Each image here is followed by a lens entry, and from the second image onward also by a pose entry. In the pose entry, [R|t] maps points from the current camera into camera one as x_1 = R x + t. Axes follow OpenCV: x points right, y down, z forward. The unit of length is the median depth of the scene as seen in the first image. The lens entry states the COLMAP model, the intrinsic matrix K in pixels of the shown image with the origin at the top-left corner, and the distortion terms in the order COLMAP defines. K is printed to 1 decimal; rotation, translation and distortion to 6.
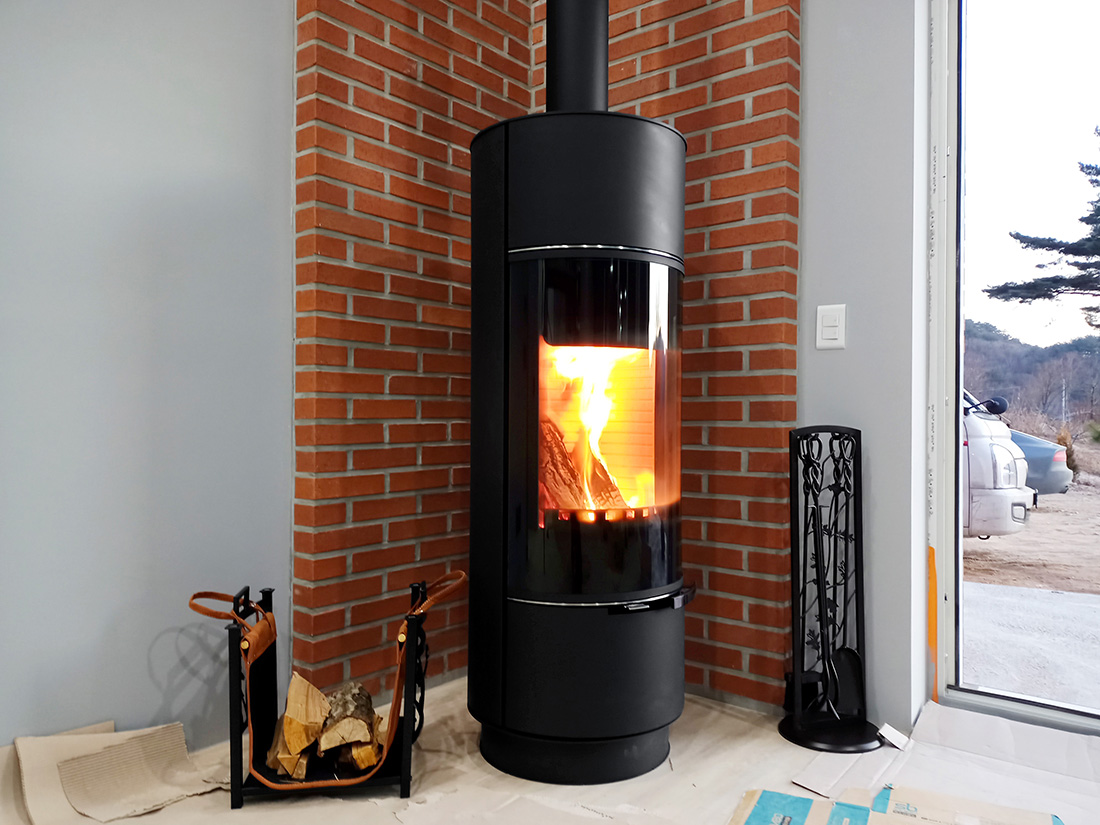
lens RADIAL K [[798.8, 0, 618.7], [0, 798.8, 420.7], [0, 0, 1]] dist [0.024762, -0.017011]
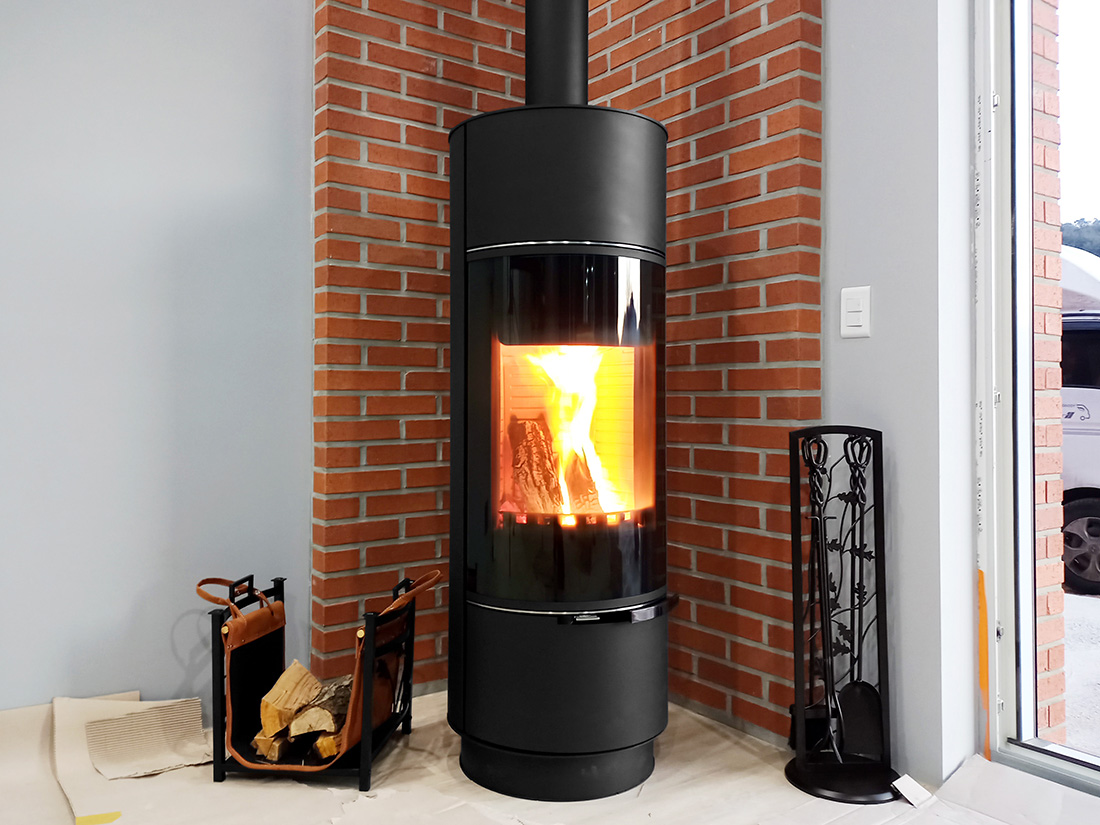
lens RADIAL K [[892.1, 0, 550.3], [0, 892.1, 384.3], [0, 0, 1]] dist [0.045901, -0.055228]
pose [[0.960238, -0.007518, -0.279080, 0.218761], [0.001499, 0.999762, -0.021777, -0.017315], [0.279177, 0.020493, 0.960021, -0.032357]]
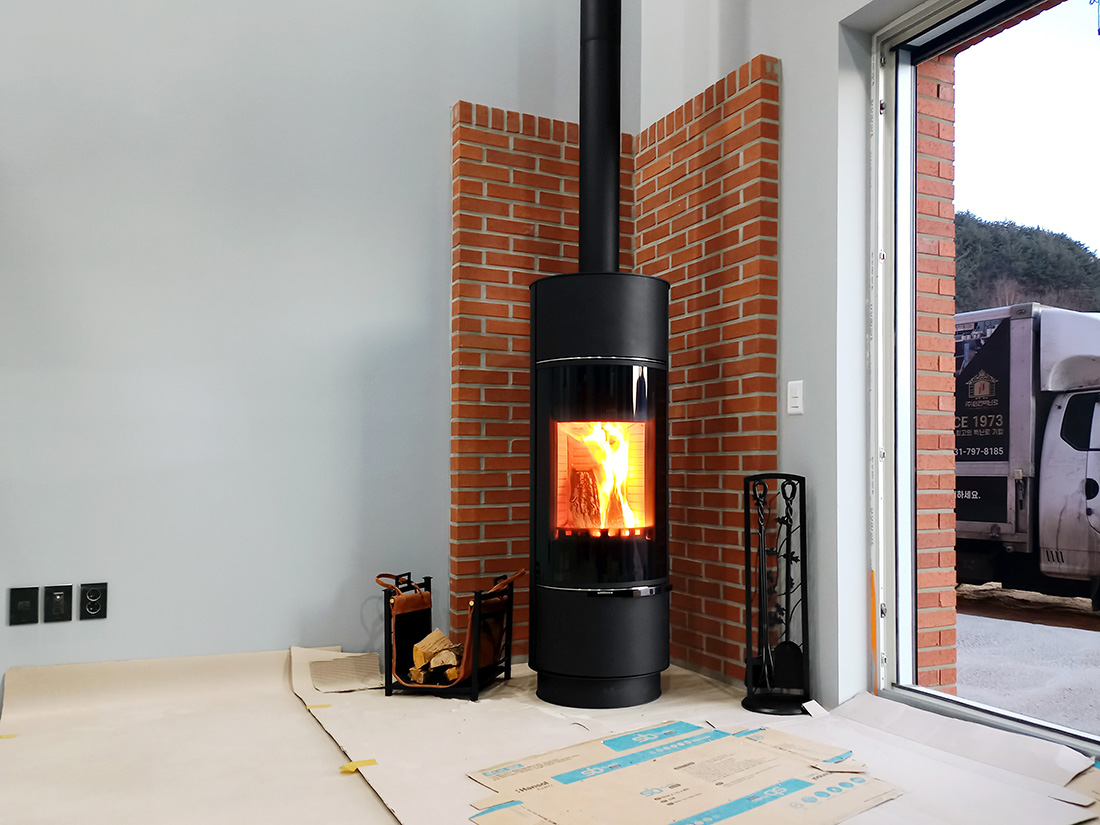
lens RADIAL K [[892.1, 0, 603.3], [0, 892.1, 415.8], [0, 0, 1]] dist [0.045901, -0.055228]
pose [[0.914208, -0.028869, -0.404216, 0.570236], [0.009667, 0.998729, -0.049463, -0.018639], [0.405131, 0.041312, 0.913325, -0.463882]]
